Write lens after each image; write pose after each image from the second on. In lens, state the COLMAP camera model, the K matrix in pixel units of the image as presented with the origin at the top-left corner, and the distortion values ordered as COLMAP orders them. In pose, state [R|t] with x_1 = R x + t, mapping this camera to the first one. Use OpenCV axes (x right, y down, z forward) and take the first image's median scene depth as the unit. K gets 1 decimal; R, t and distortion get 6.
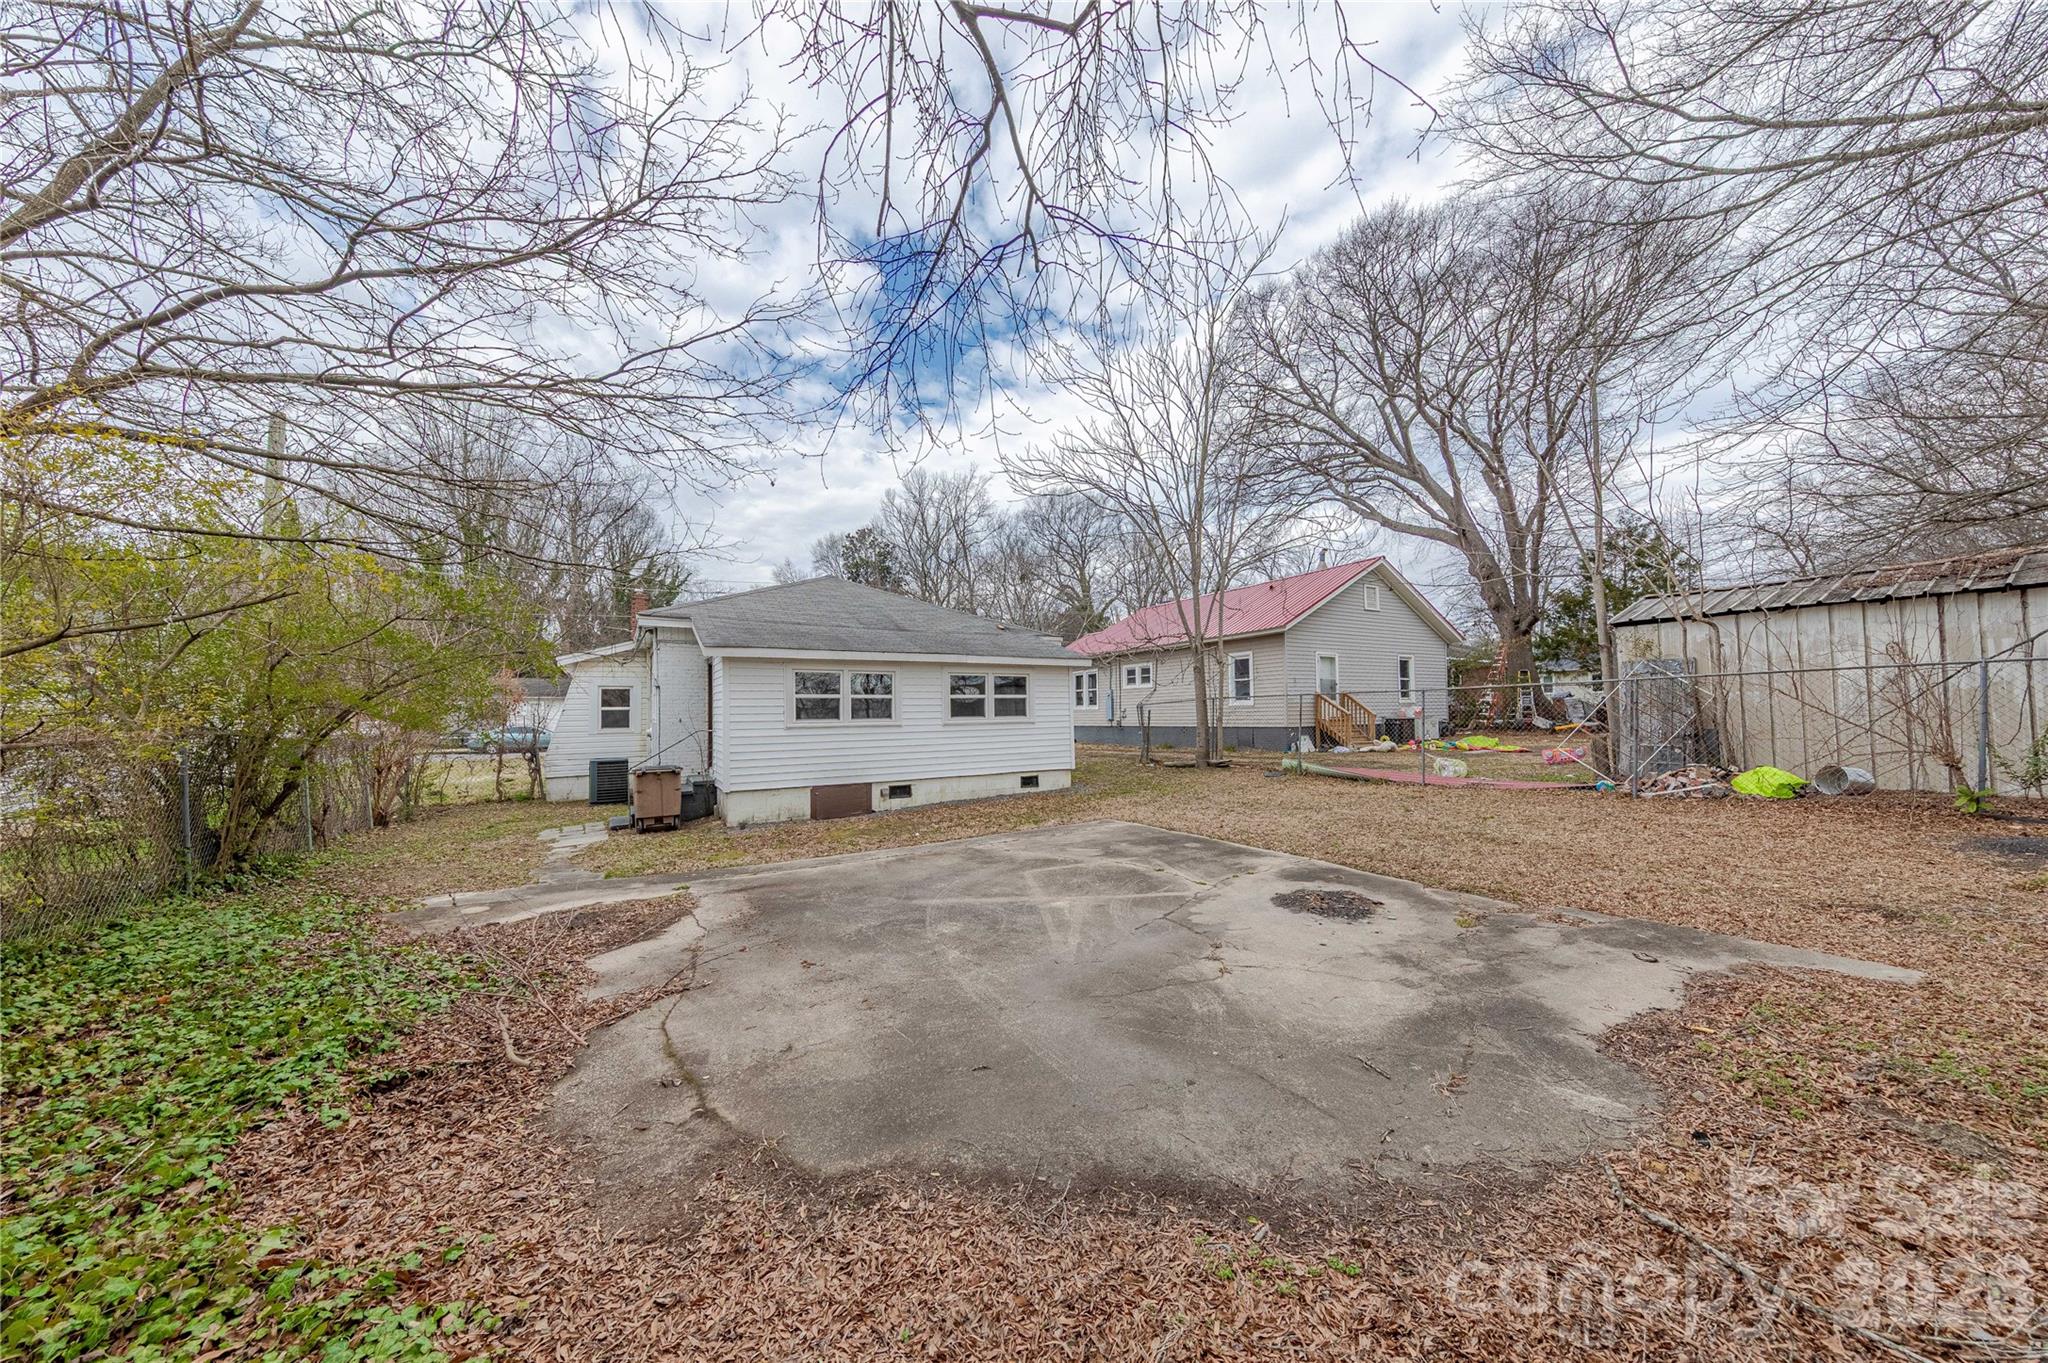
lens RADIAL K [[669.9, 0, 991.6], [0, 669.9, 686.3], [0, 0, 1]] dist [0.016437, -0.004321]
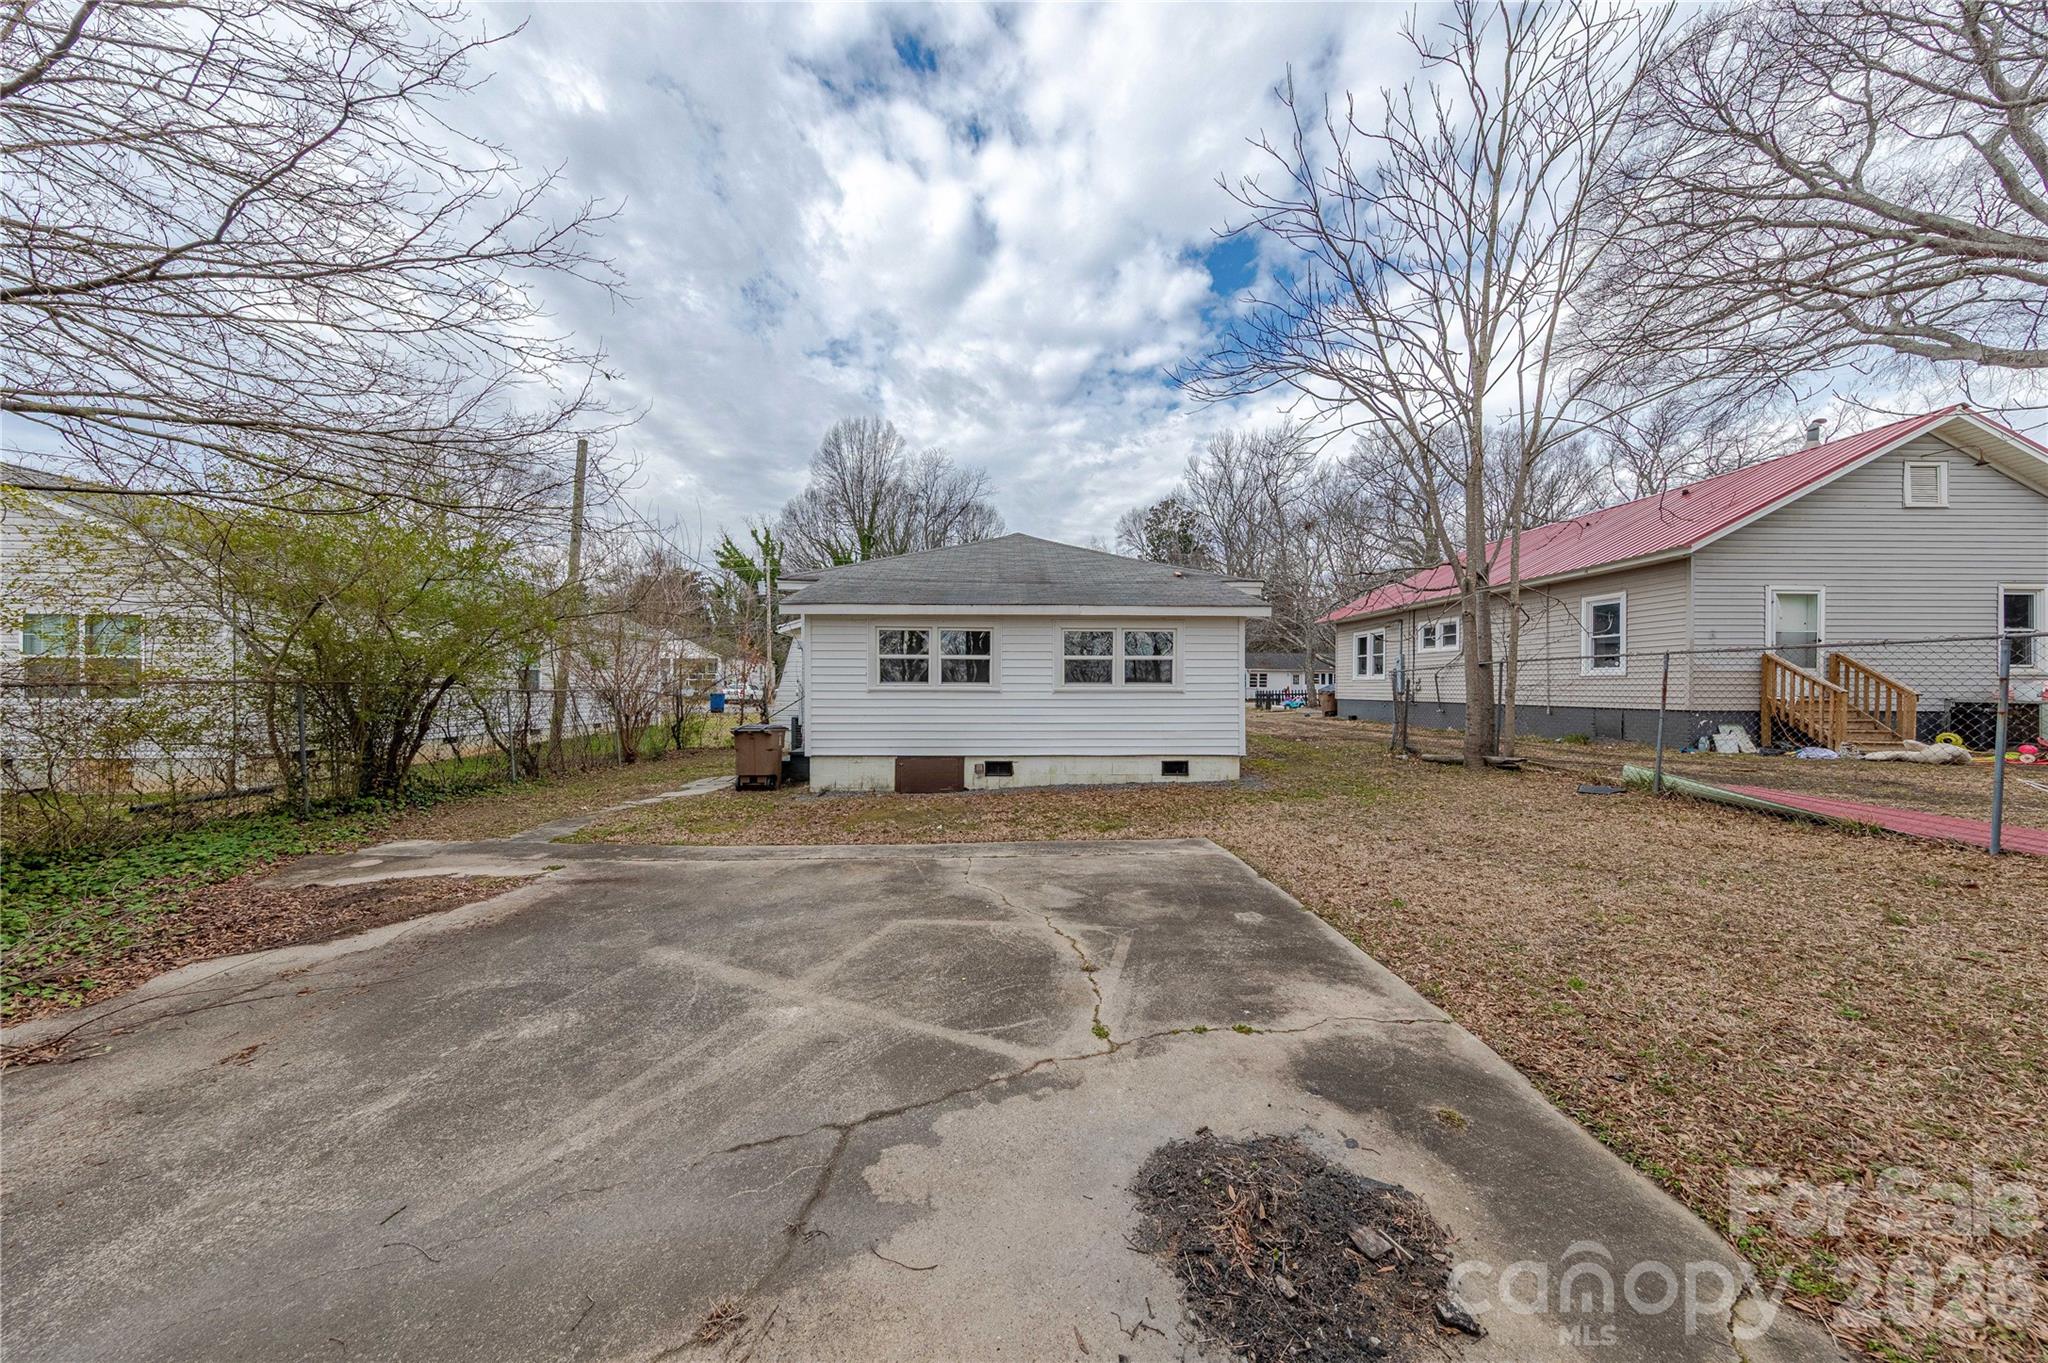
lens RADIAL K [[622.1, 0, 1005.6], [0, 622.1, 677.2], [0, 0, 1]] dist [0.010198, -0.000765]
pose [[0.884553, 0.011919, -0.466288, 0.224754], [0.003101, 0.999501, 0.031432, 0.014864], [0.466430, -0.029249, 0.884074, 0.290073]]
